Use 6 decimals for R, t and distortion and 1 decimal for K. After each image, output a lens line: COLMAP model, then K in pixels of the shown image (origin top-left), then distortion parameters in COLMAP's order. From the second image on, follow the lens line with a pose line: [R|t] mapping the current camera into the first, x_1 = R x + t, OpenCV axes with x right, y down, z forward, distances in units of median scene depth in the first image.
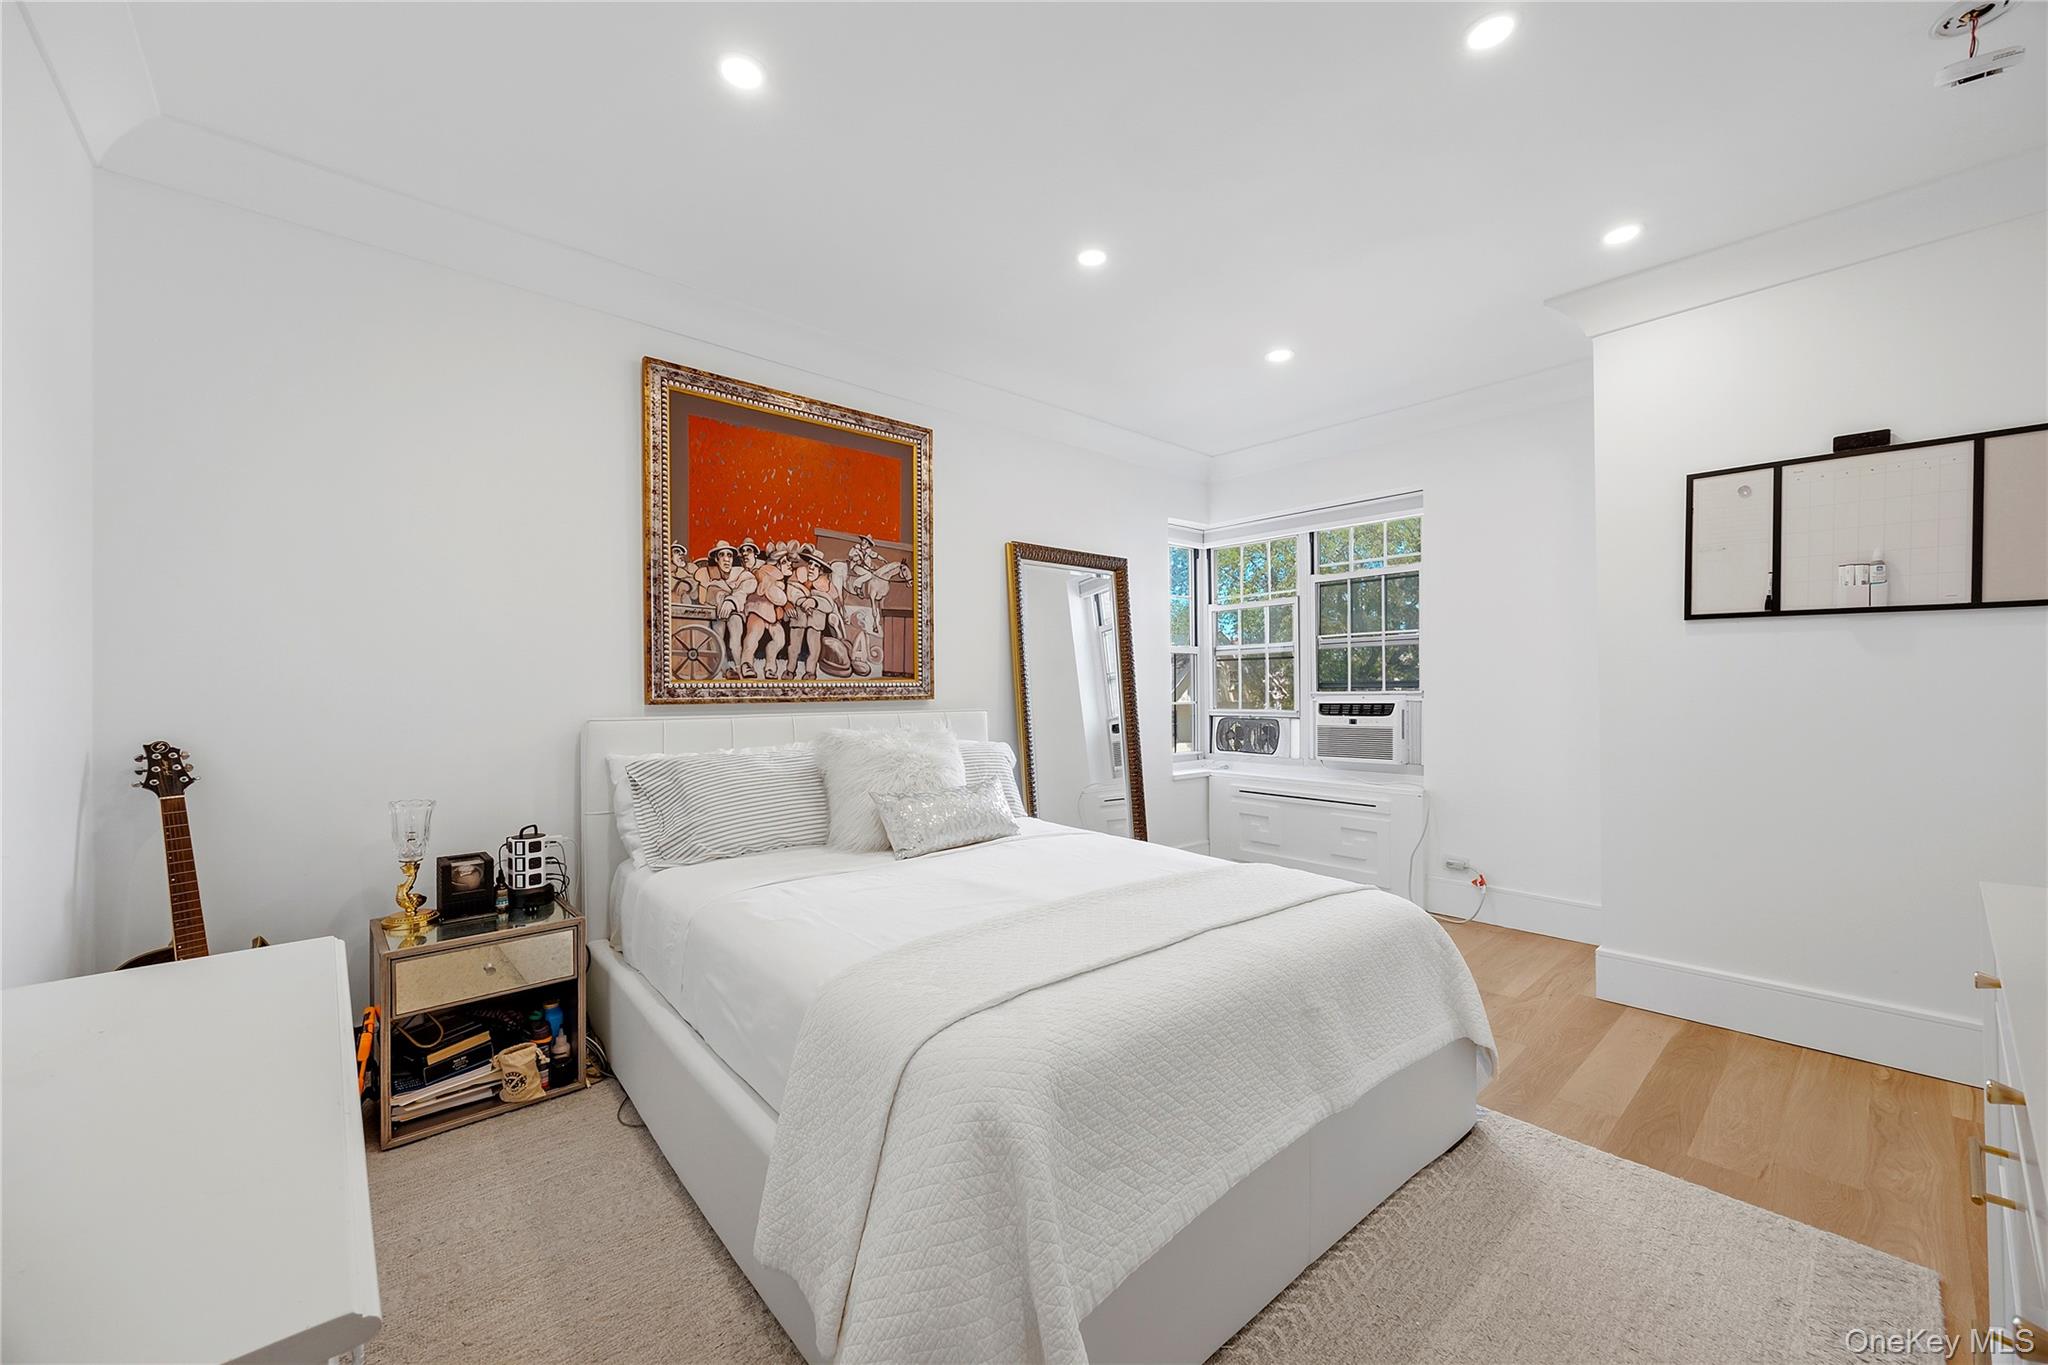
lens RADIAL K [[786.2, 0, 1035.7], [0, 786.2, 698.1], [0, 0, 1]] dist [-0.000875, -0.000959]
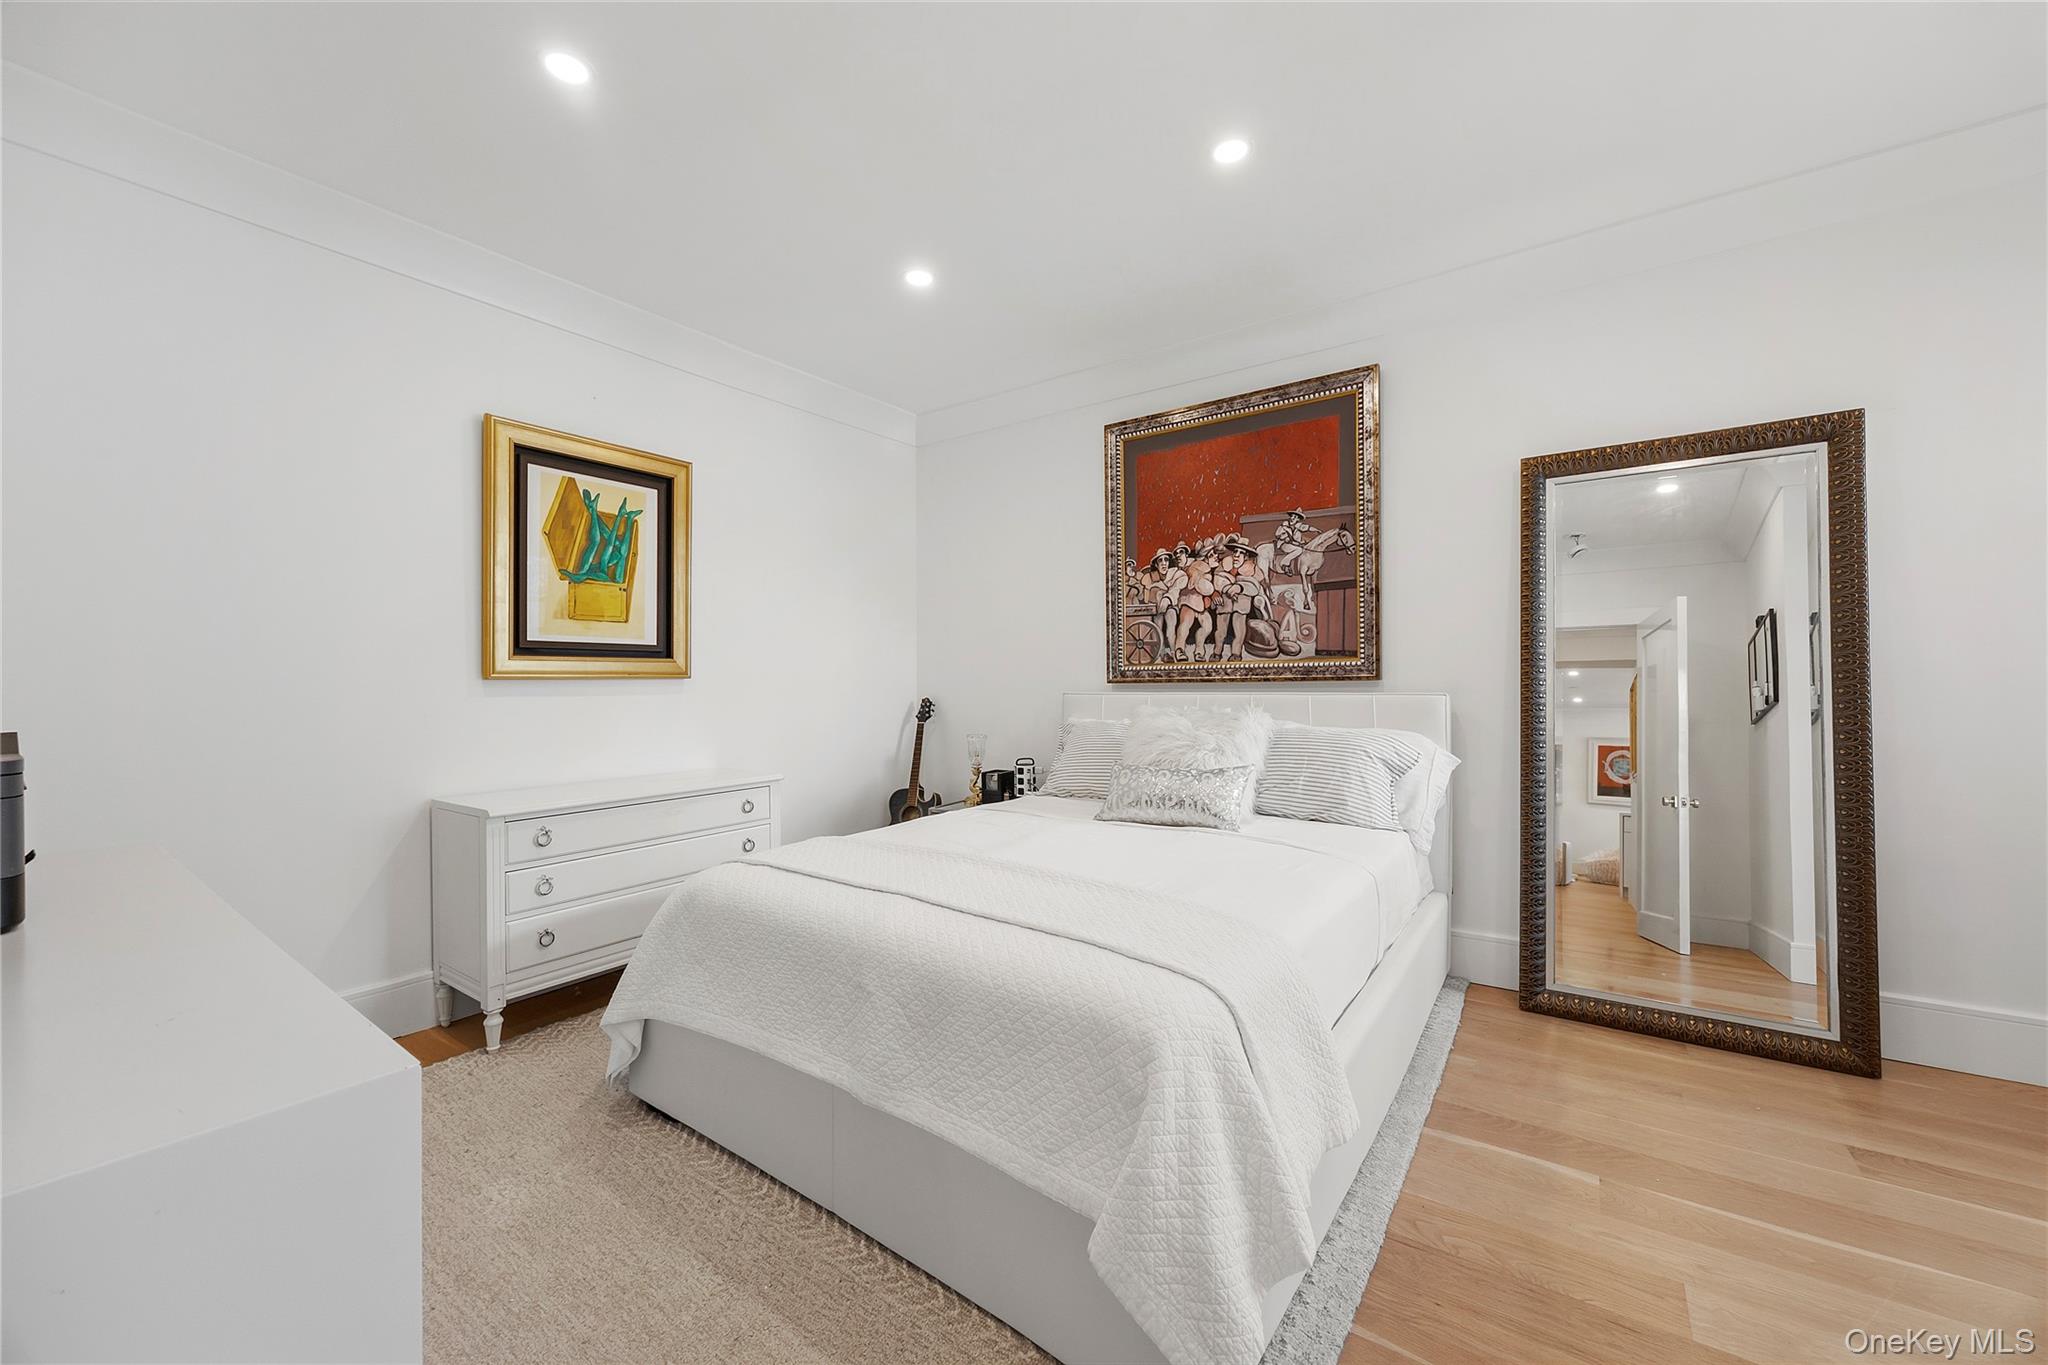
lens RADIAL K [[786.2, 0, 1031.2], [0, 786.2, 693.2], [0, 0, 1]] dist [-0.000875, -0.000959]
pose [[0.226444, 0.019348, -0.973832, 1.444007], [-0.001960, 0.999810, 0.019408, -0.000693], [0.974022, -0.002486, 0.226439, 1.029417]]
